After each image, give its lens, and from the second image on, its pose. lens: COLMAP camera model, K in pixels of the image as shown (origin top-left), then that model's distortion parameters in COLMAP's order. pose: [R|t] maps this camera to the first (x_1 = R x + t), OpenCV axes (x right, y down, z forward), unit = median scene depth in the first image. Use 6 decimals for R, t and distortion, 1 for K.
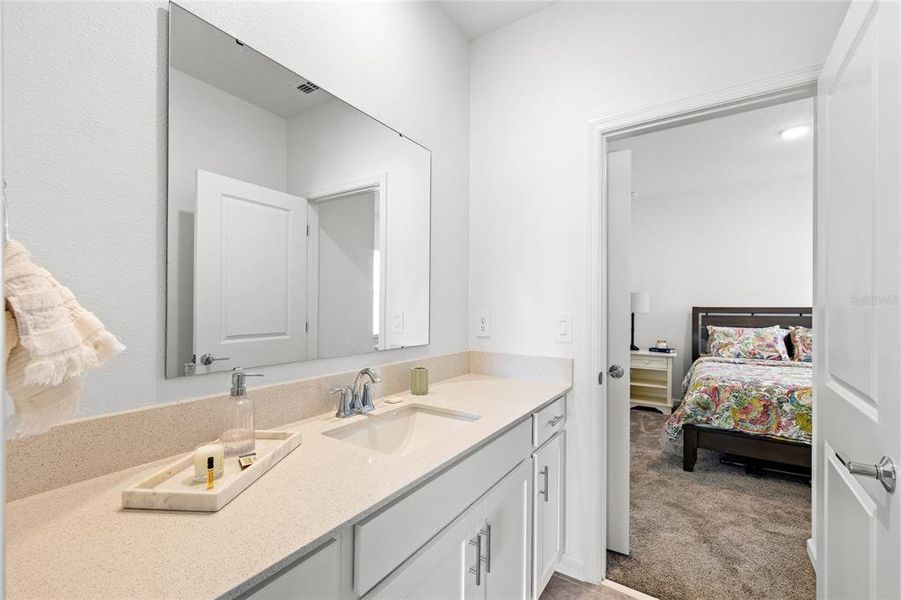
lens RADIAL K [[386.9, 0, 450.5], [0, 386.9, 300.0], [0, 0, 1]] dist [-0.000434, 0.000066]
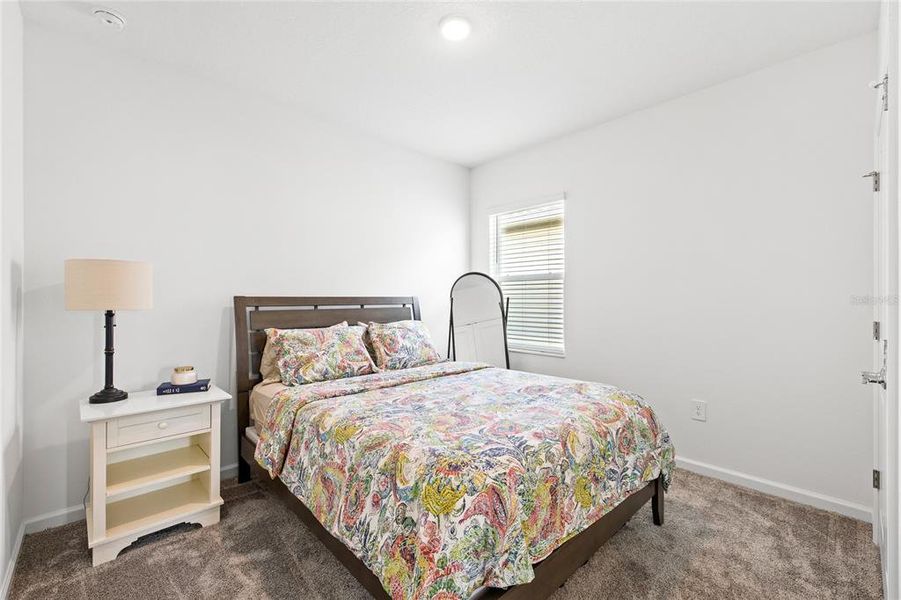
lens RADIAL K [[386.9, 0, 450.5], [0, 386.9, 300.0], [0, 0, 1]] dist [-0.000434, 0.000066]
pose [[0.241339, -0.006507, 0.970419, 0.177856], [-0.015723, 0.999820, 0.010615, 0.013683], [-0.970313, -0.017820, 0.241194, 0.615458]]
